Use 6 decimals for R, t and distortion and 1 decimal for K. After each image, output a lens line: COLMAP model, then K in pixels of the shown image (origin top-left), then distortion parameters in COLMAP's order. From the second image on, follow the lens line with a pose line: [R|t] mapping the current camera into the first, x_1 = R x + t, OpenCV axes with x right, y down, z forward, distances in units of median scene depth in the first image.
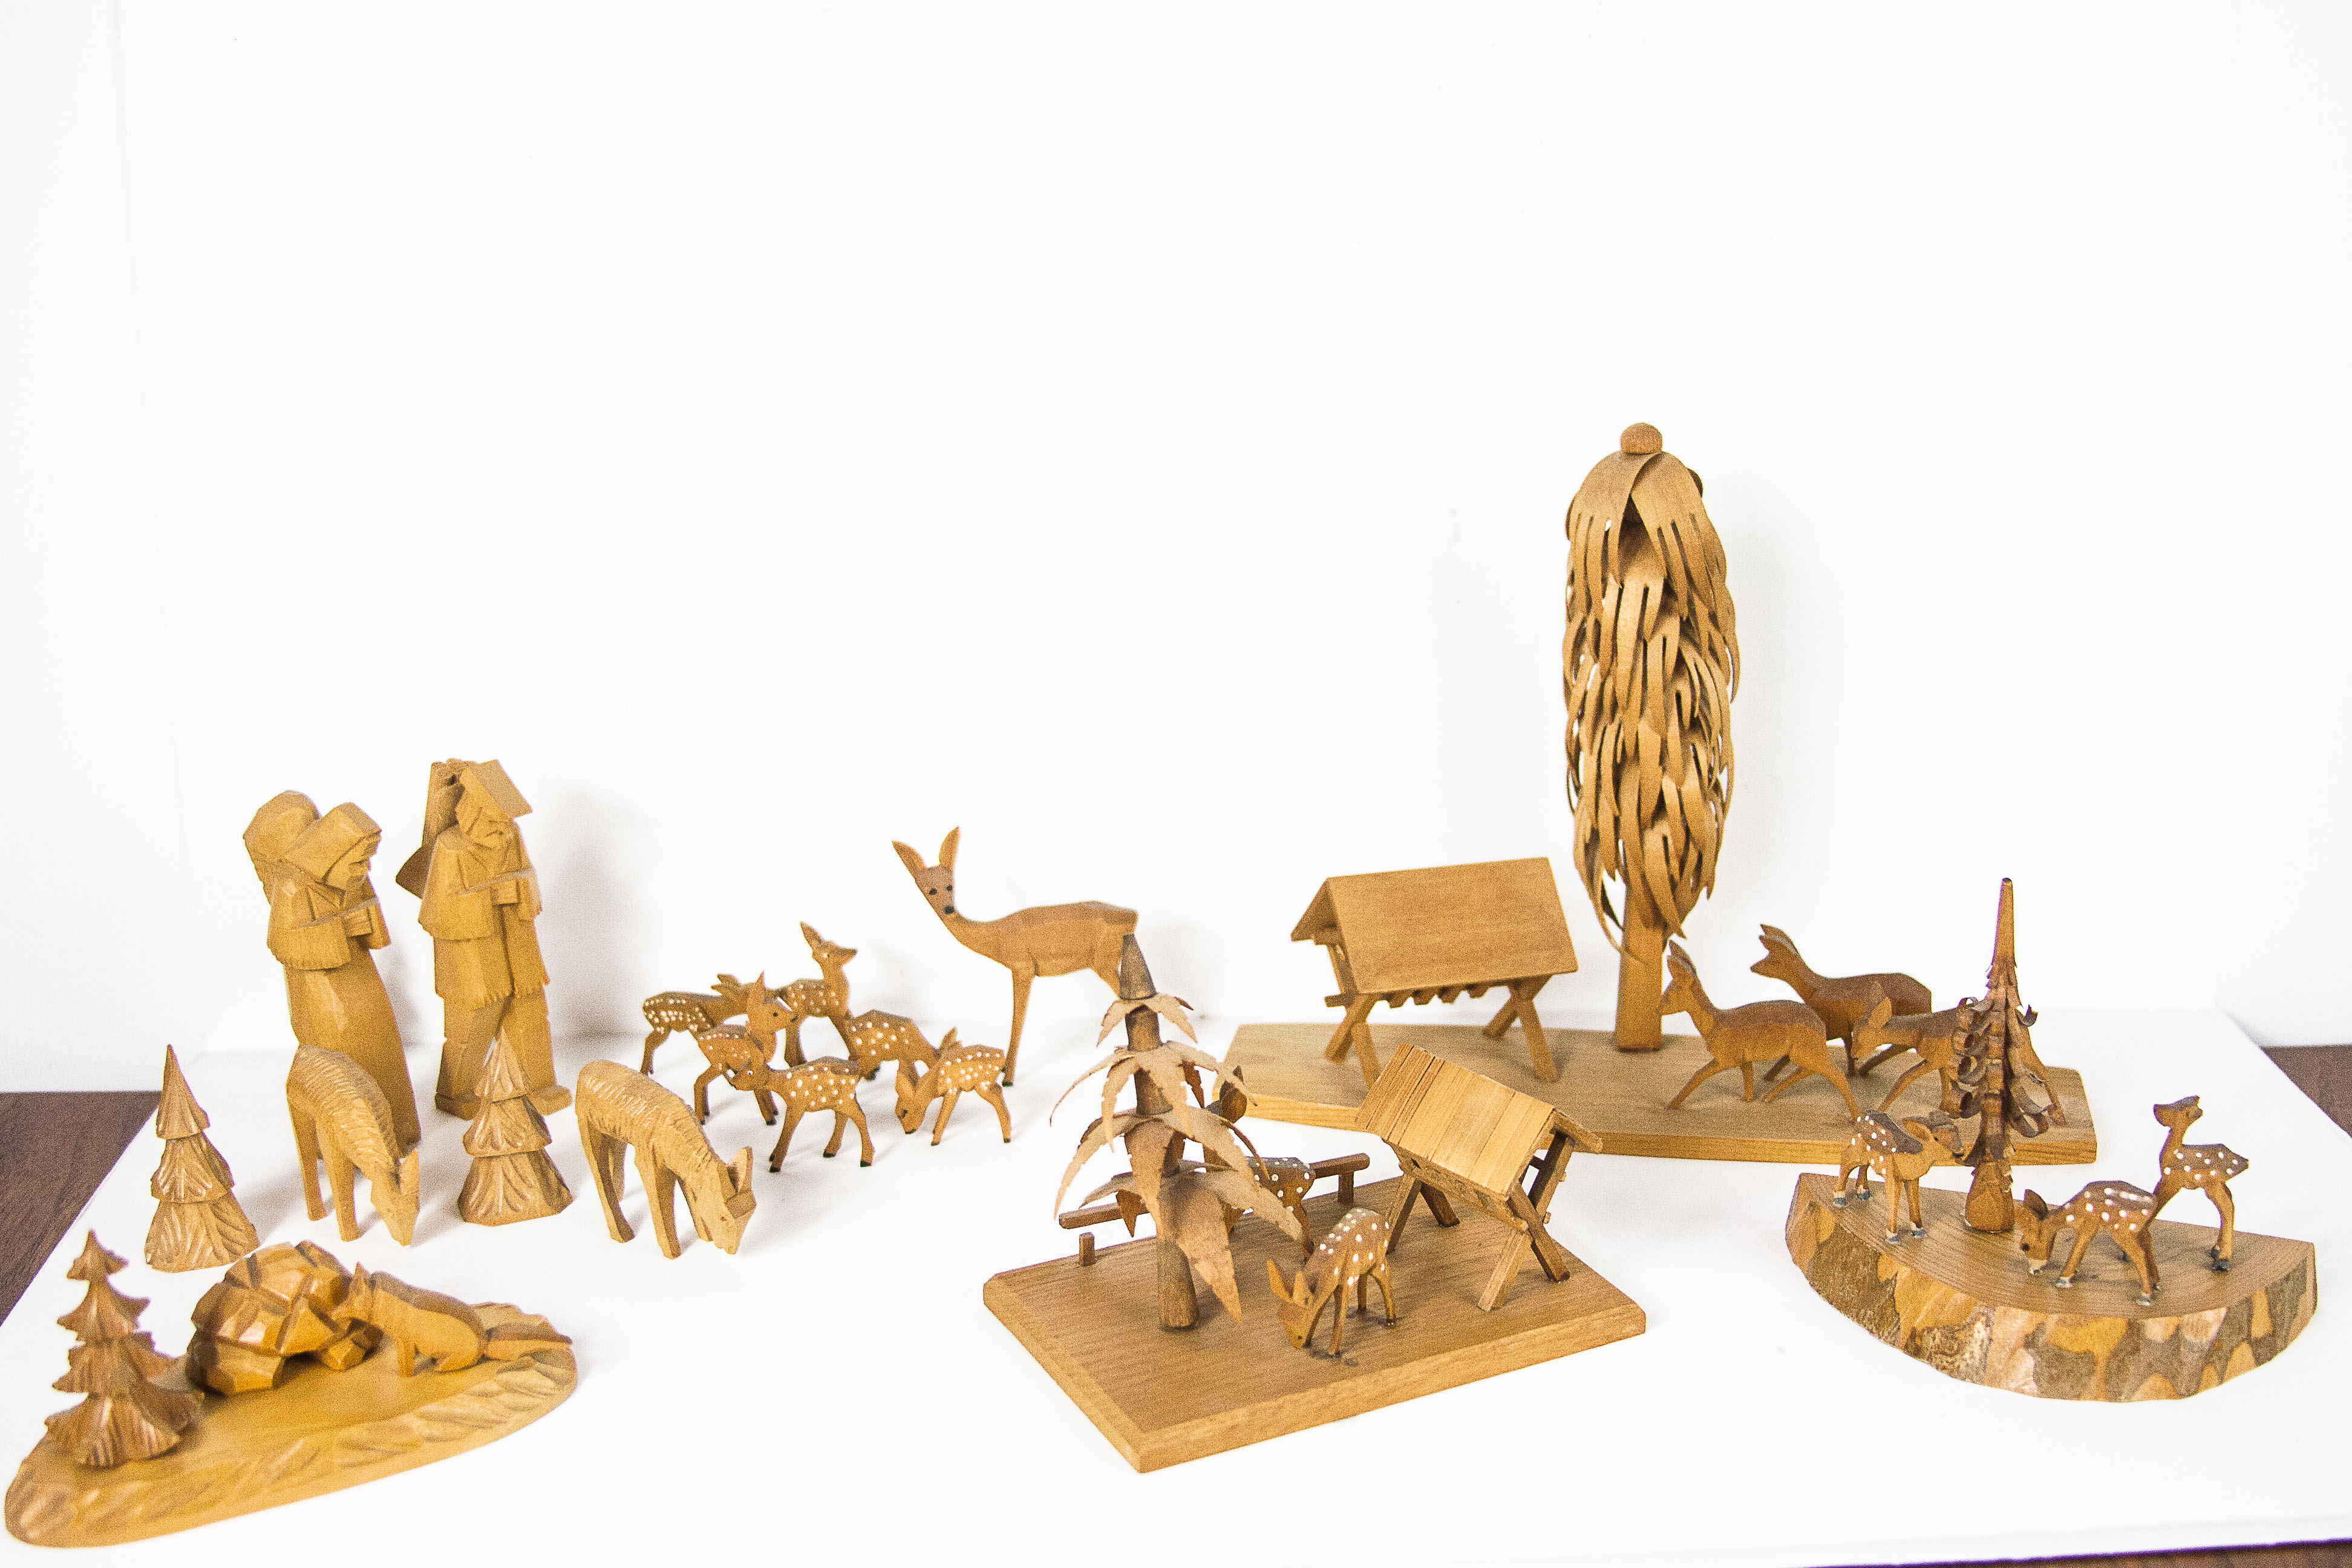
lens RADIAL K [[3115.8, 0, 1176.0], [0, 3115.8, 784.0], [0, 0, 1]] dist [-0.161819, 0.032654]
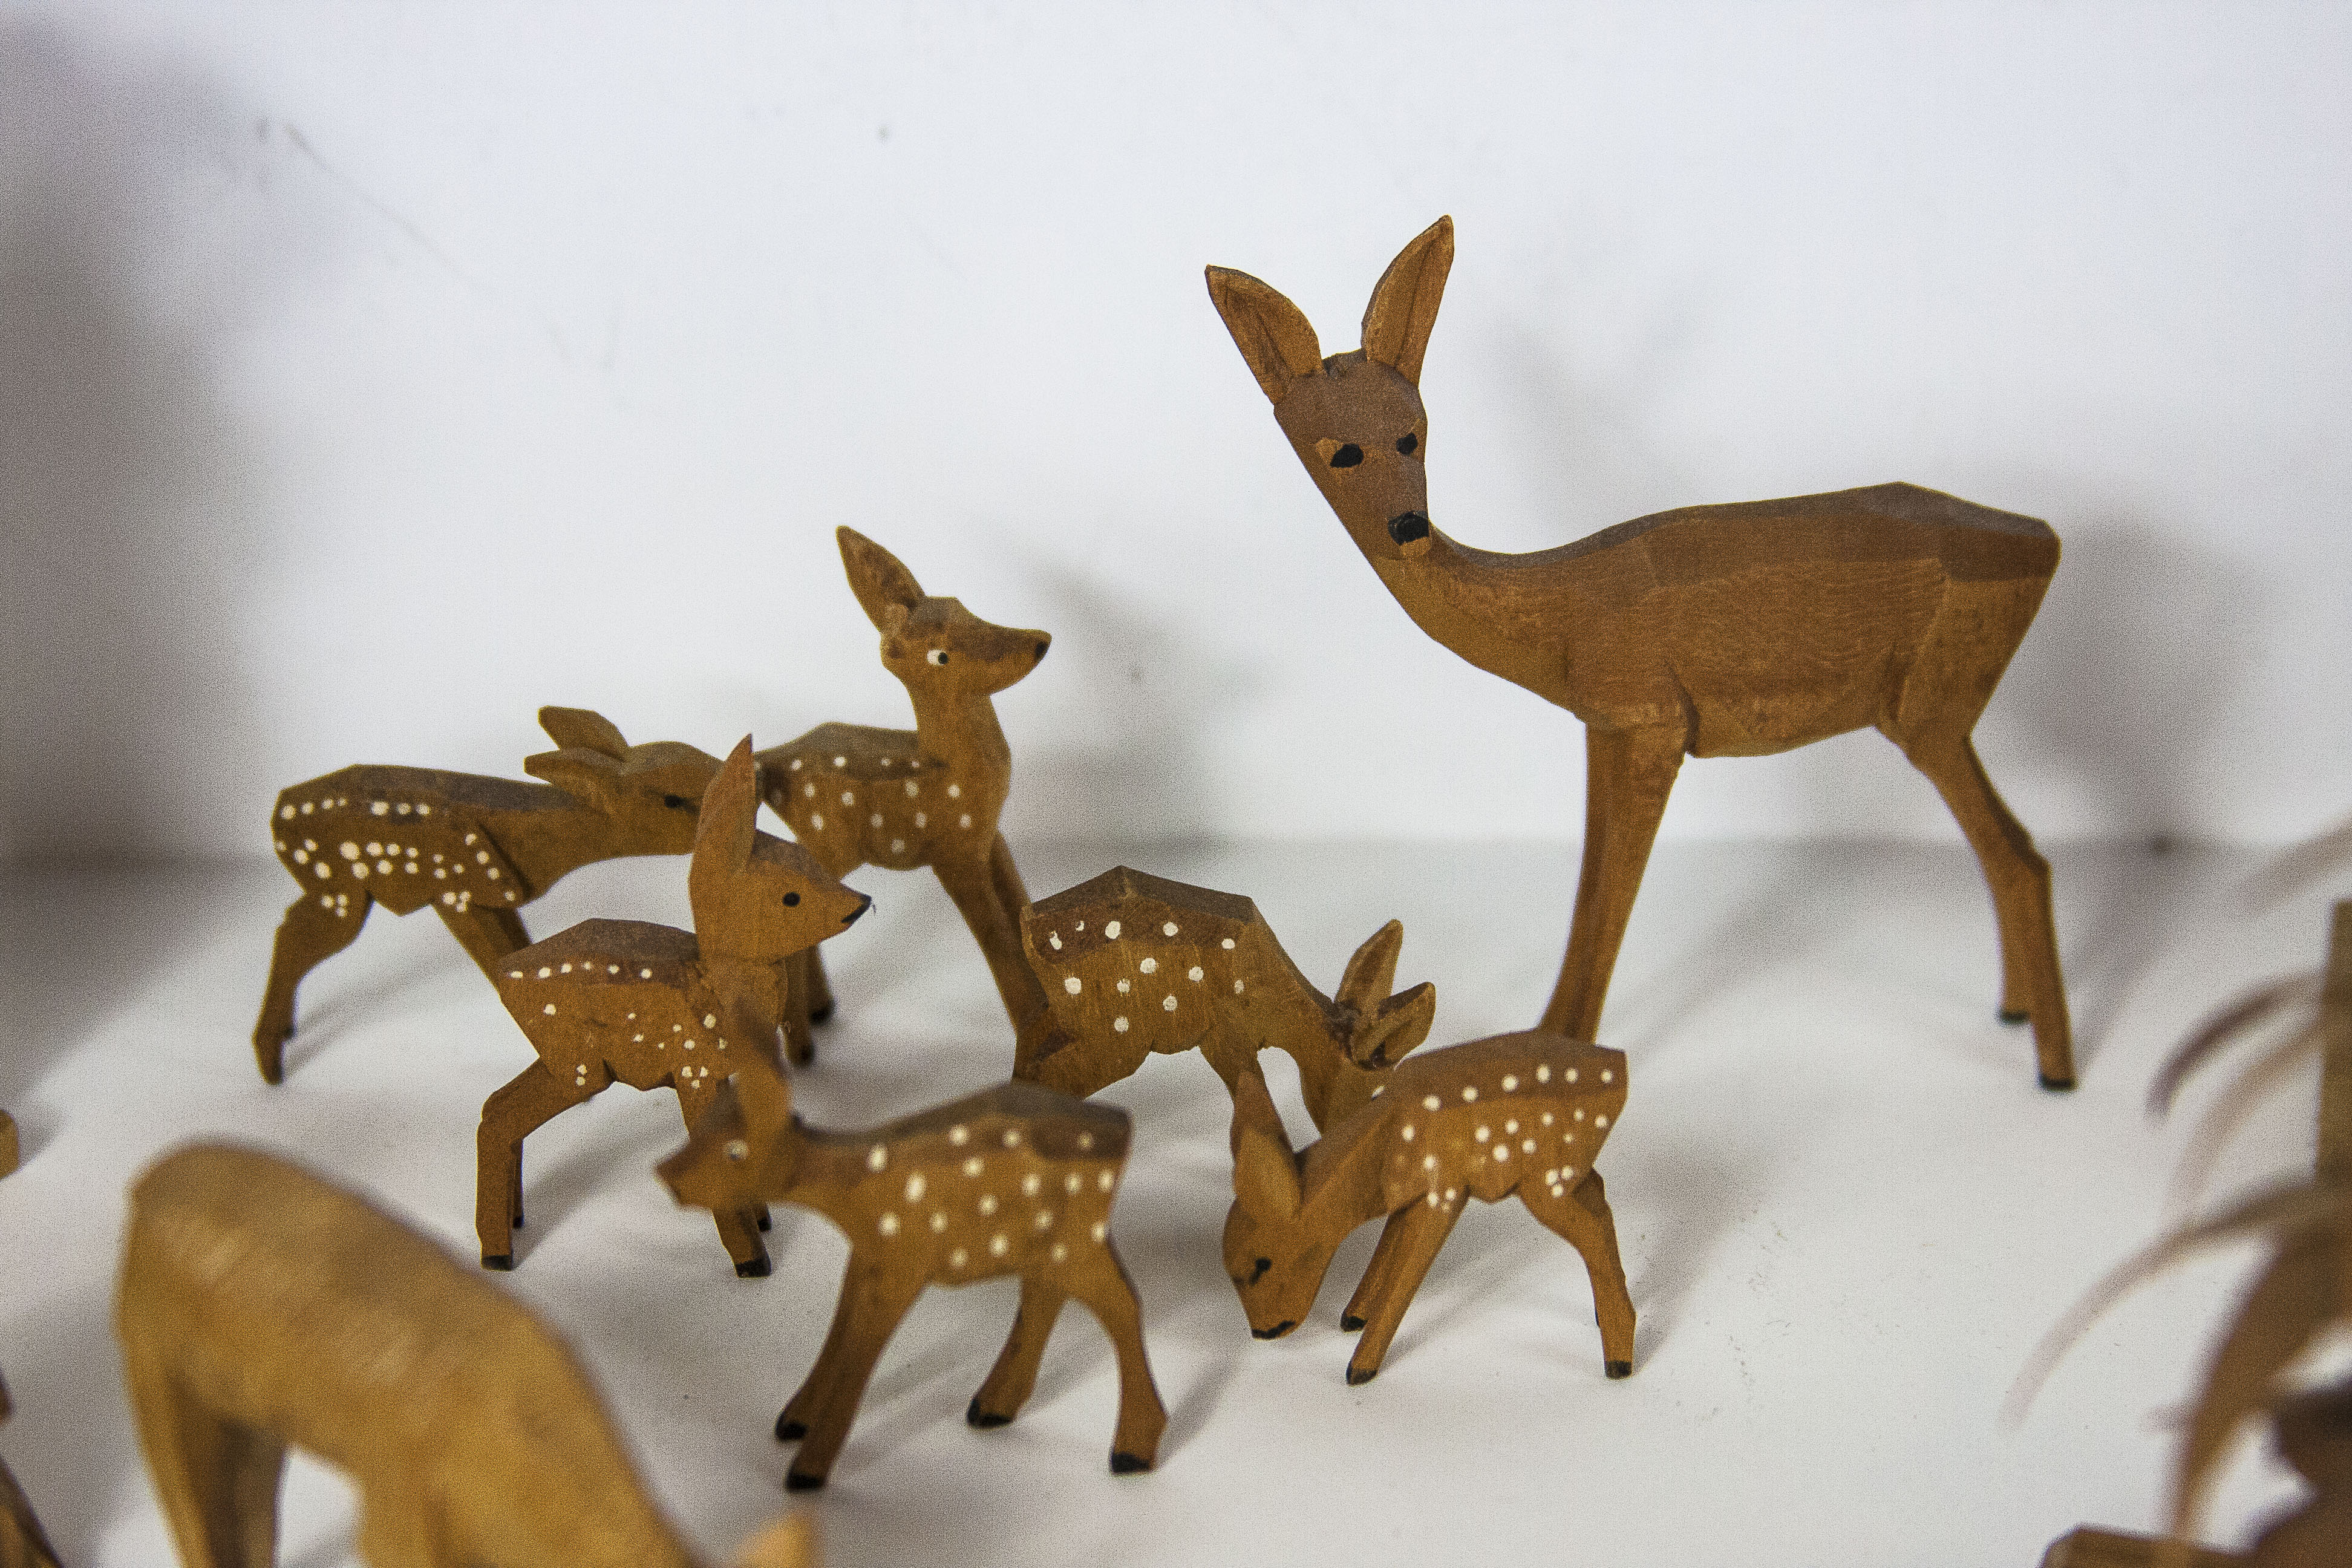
lens RADIAL K [[7477.8, 0, 1176.0], [0, 7477.8, 784.0], [0, 0, 1]] dist [0.053234, 0.823891]
pose [[0.999283, 0.023829, 0.029422, -0.115268], [-0.028107, 0.987543, 0.154819, -0.040486], [-0.025366, -0.155535, 0.987505, 0.342999]]
